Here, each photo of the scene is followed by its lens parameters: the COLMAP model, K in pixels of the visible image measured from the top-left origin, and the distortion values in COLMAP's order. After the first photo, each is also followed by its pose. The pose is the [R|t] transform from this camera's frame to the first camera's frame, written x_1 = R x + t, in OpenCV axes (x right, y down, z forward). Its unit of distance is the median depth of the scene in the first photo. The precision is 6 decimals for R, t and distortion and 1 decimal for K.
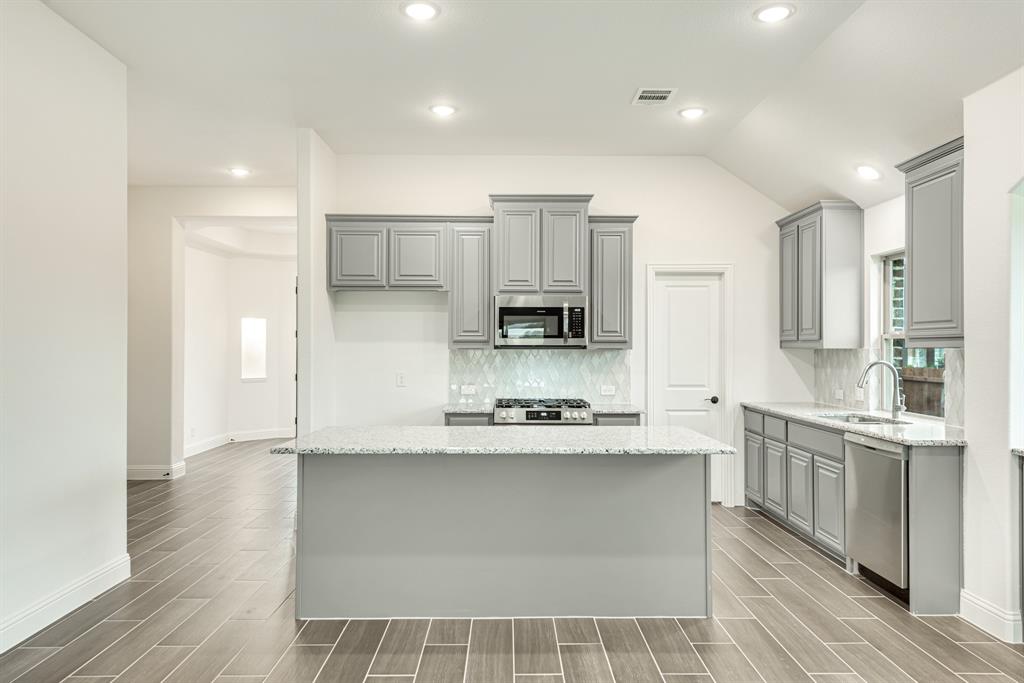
lens RADIAL K [[706.7, 0, 510.6], [0, 706.7, 342.4], [0, 0, 1]] dist [0.016374, -0.009604]
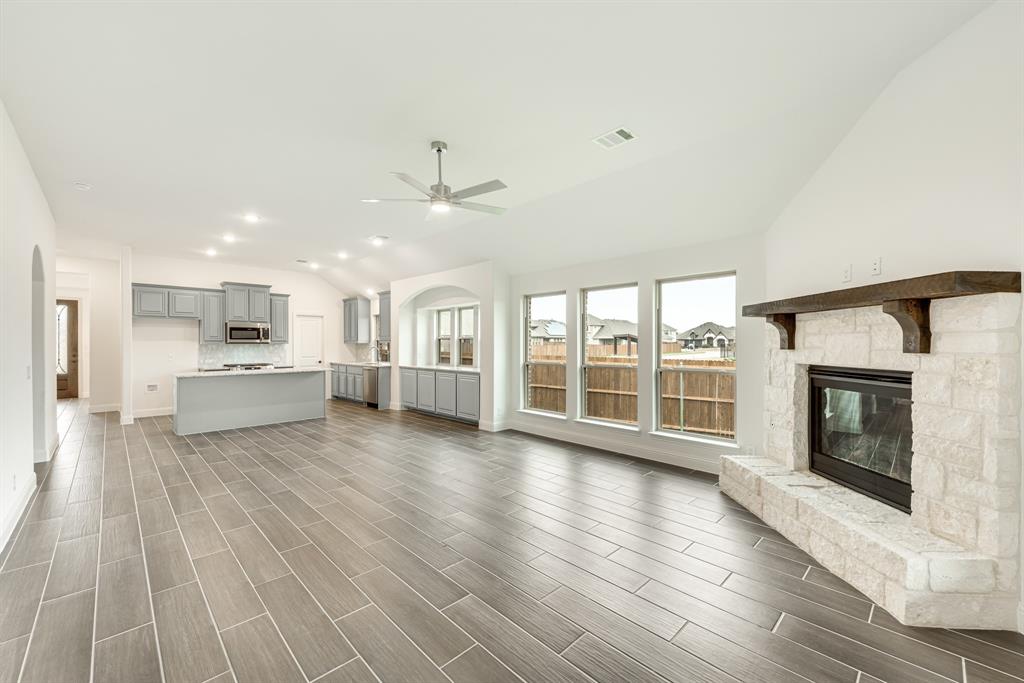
lens RADIAL K [[412.6, 0, 526.7], [0, 412.6, 344.3], [0, 0, 1]] dist [0.010979, -0.003018]
pose [[0.707570, -0.006570, 0.706612, -0.317860], [-0.002156, 0.999932, 0.011456, -0.008309], [-0.706640, -0.009630, 0.707508, -0.806922]]
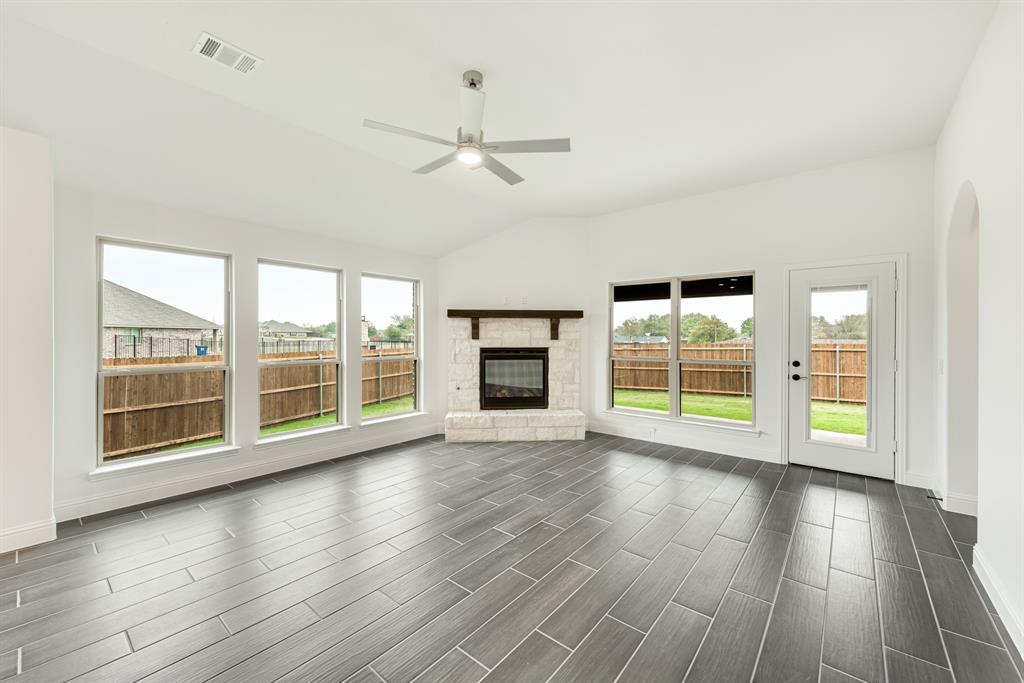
lens RADIAL K [[412.6, 0, 509.7], [0, 412.6, 334.3], [0, 0, 1]] dist [0.010979, -0.003018]
pose [[-0.772245, -0.004561, 0.635308, -0.309919], [-0.011580, 0.999909, -0.006897, -0.000285], [-0.635219, -0.012683, -0.772228, 0.092327]]
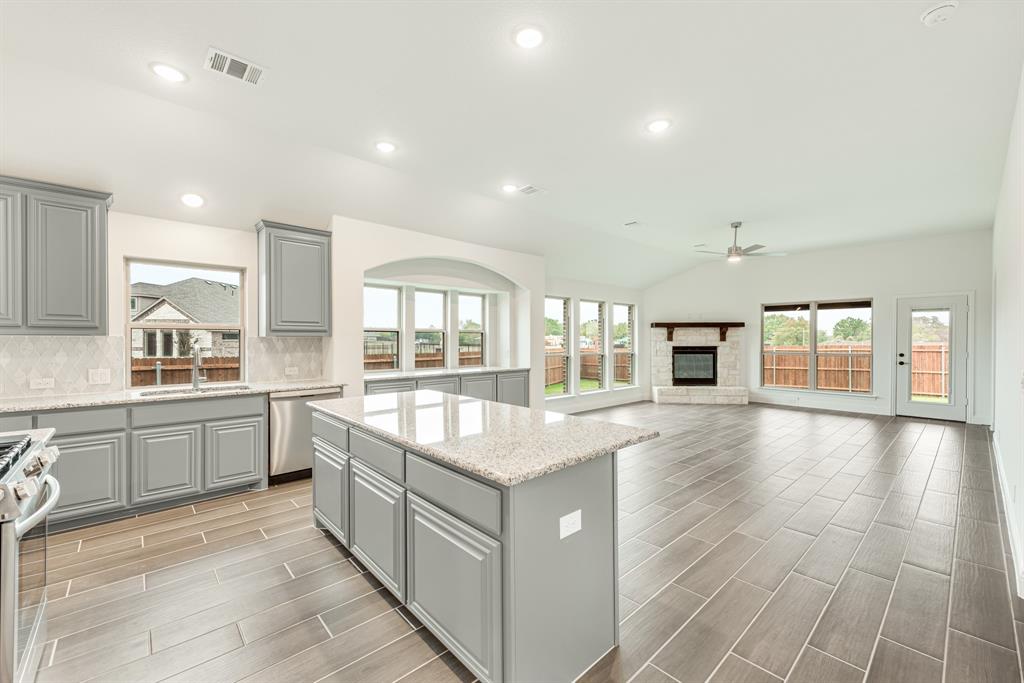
lens RADIAL K [[412.6, 0, 502.9], [0, 412.6, 342.9], [0, 0, 1]] dist [0.010979, -0.003018]
pose [[-0.661211, -0.011353, 0.750114, -0.380402], [-0.009665, 0.999931, 0.006615, 0.009127], [-0.750137, -0.002876, -0.661276, 0.930790]]
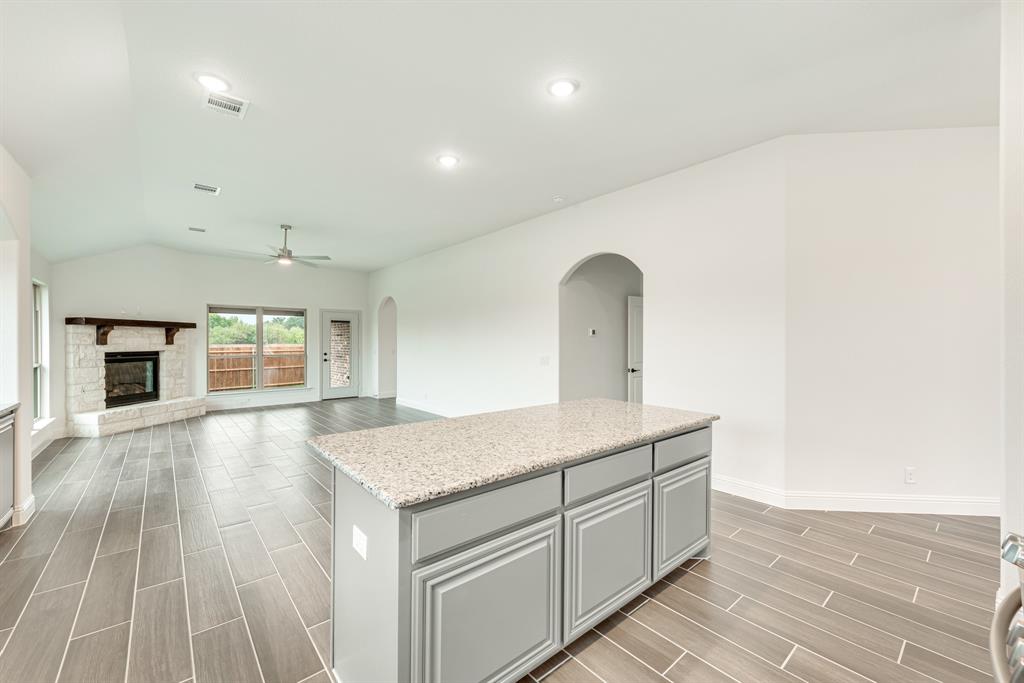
lens RADIAL K [[412.6, 0, 525.9], [0, 412.6, 341.9], [0, 0, 1]] dist [0.010979, -0.003018]
pose [[-0.745410, -0.004028, -0.666594, 0.302219], [0.003097, 0.999950, -0.009506, 0.011997], [0.666599, -0.009150, -0.745360, 0.985282]]
